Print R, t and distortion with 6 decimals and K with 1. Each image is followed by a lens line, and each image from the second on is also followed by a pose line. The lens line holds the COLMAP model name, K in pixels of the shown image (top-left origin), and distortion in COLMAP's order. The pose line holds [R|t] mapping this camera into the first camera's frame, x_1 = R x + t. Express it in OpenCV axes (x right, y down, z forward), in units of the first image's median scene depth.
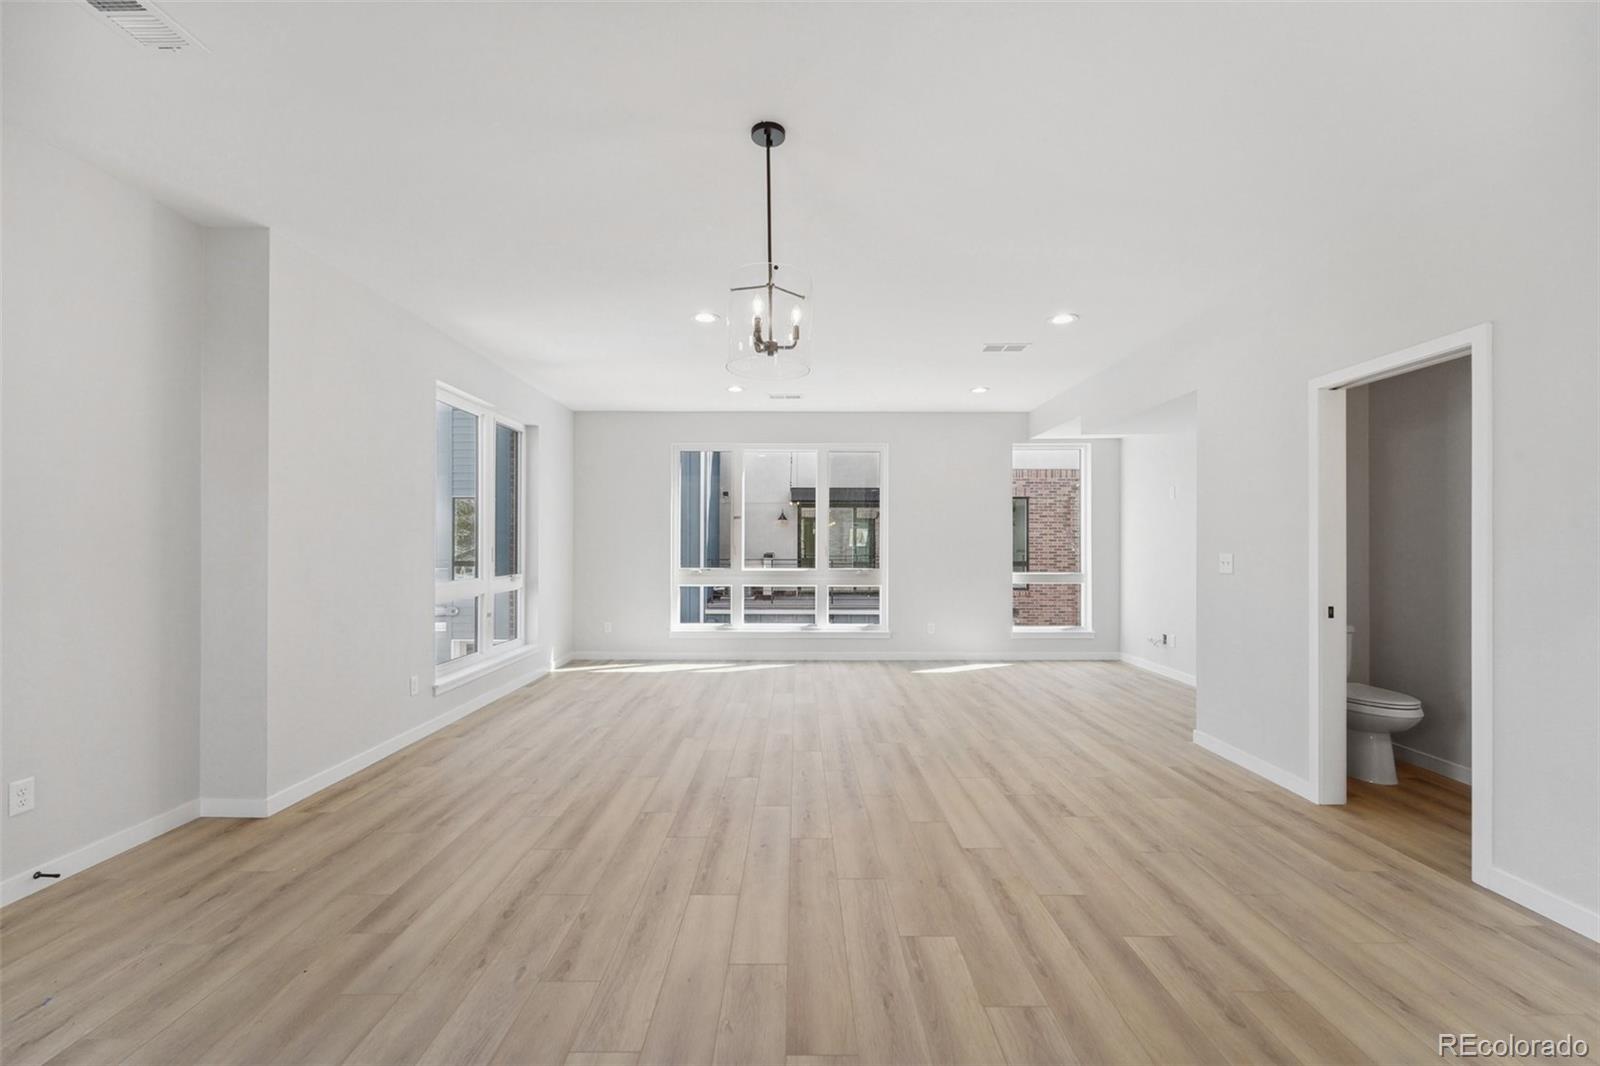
lens RADIAL K [[659.7, 0, 801.6], [0, 659.7, 536.0], [0, 0, 1]] dist [0.006740, -0.002282]
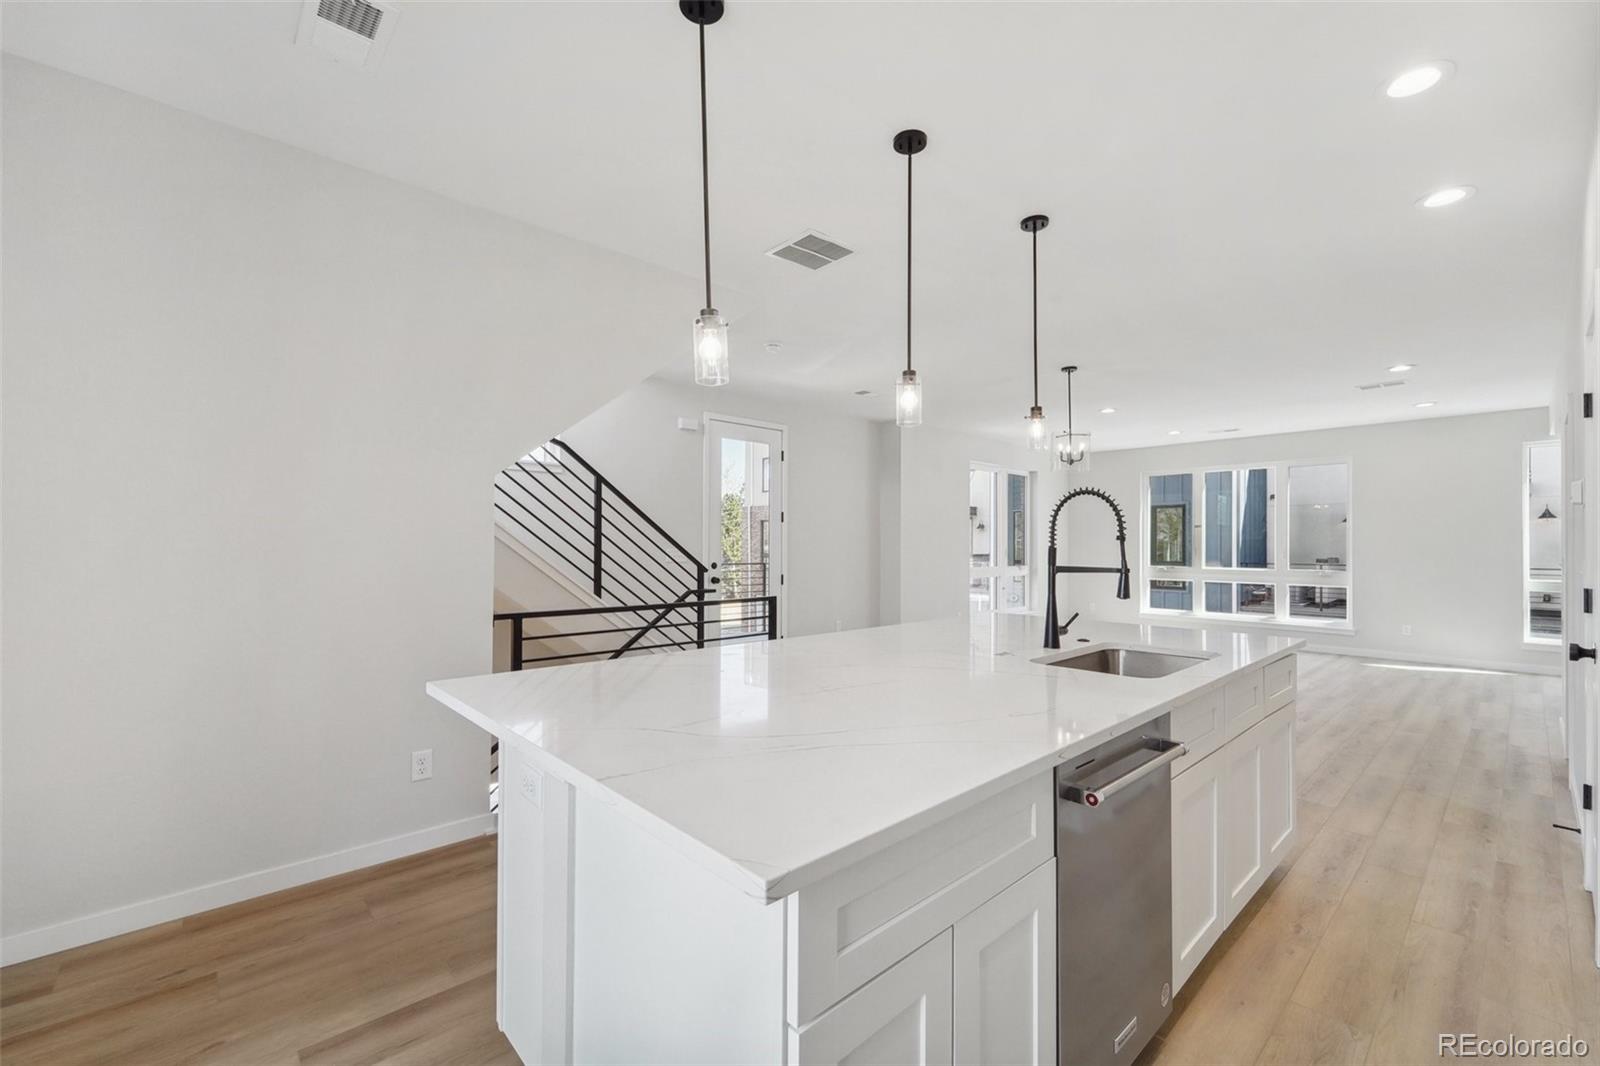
lens RADIAL K [[659.7, 0, 802.5], [0, 659.7, 537.0], [0, 0, 1]] dist [0.006740, -0.002282]
pose [[0.660864, -0.004685, -0.750491, 0.623926], [0.007801, 0.999969, 0.000627, -0.025544], [0.750465, -0.006269, 0.660881, -0.697225]]
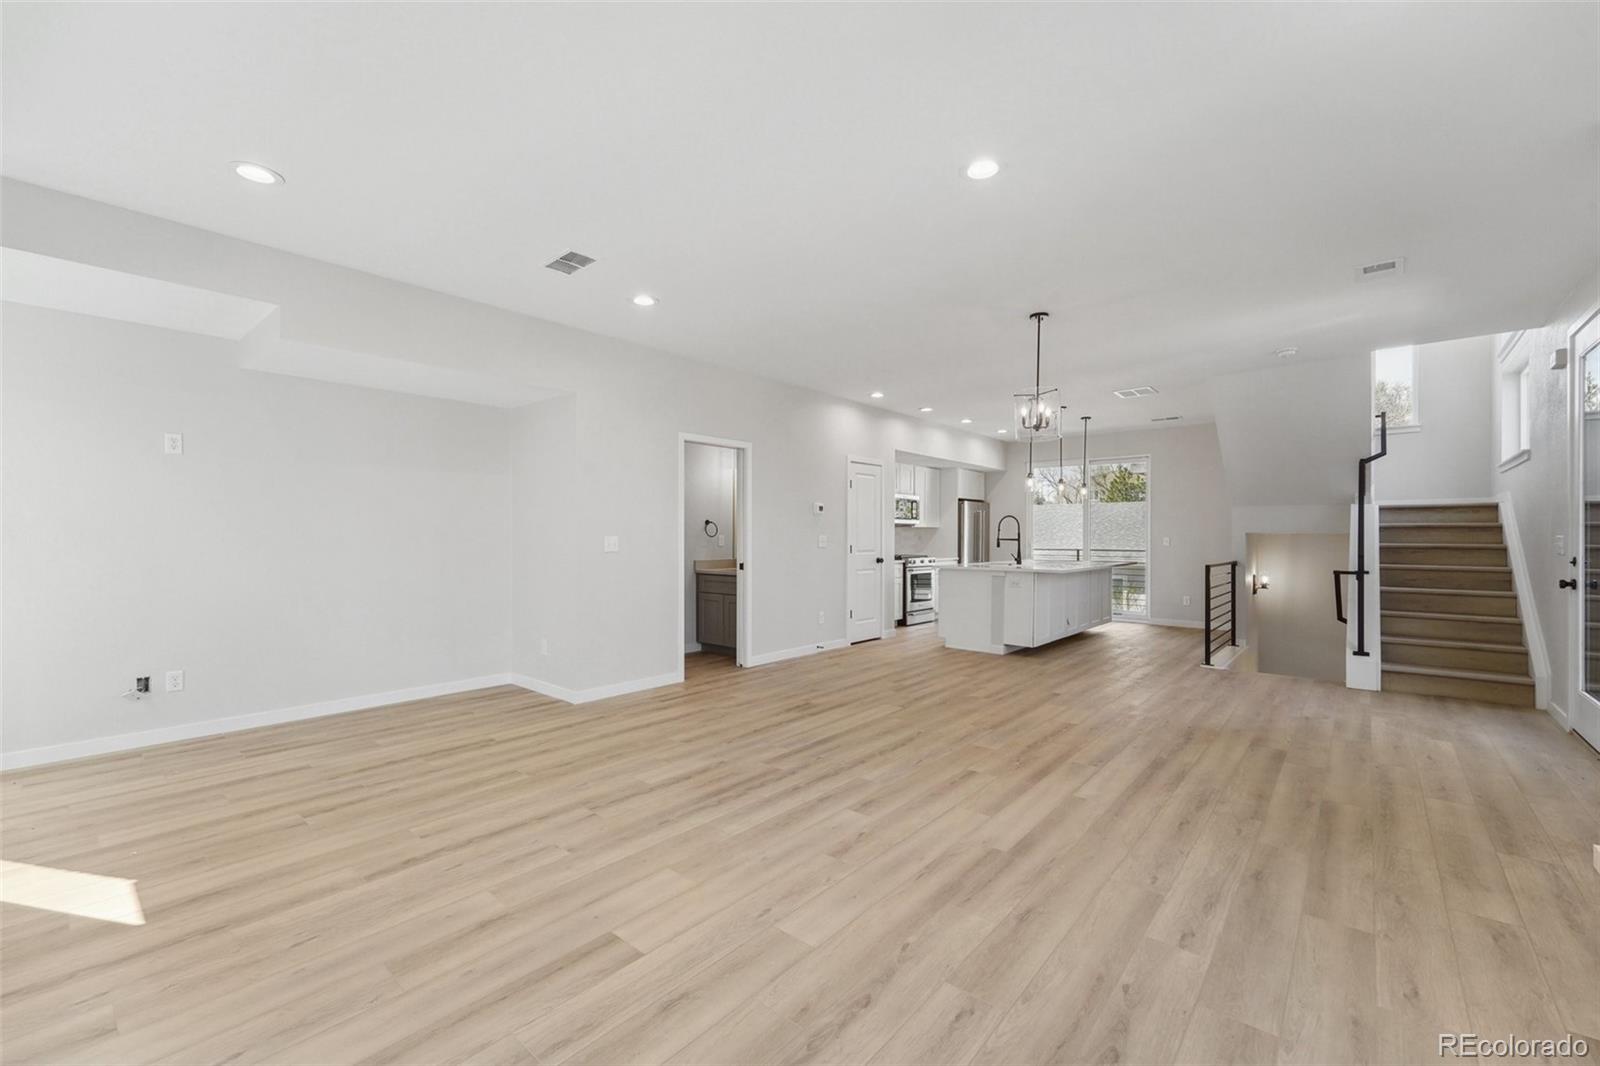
lens RADIAL K [[659.7, 0, 800.9], [0, 659.7, 531.8], [0, 0, 1]] dist [0.006740, -0.002282]
pose [[-0.756835, 0.002014, 0.653603, -0.466681], [-0.010948, 0.999816, -0.015757, 0.033858], [-0.653514, -0.019081, -0.756674, 1.723564]]
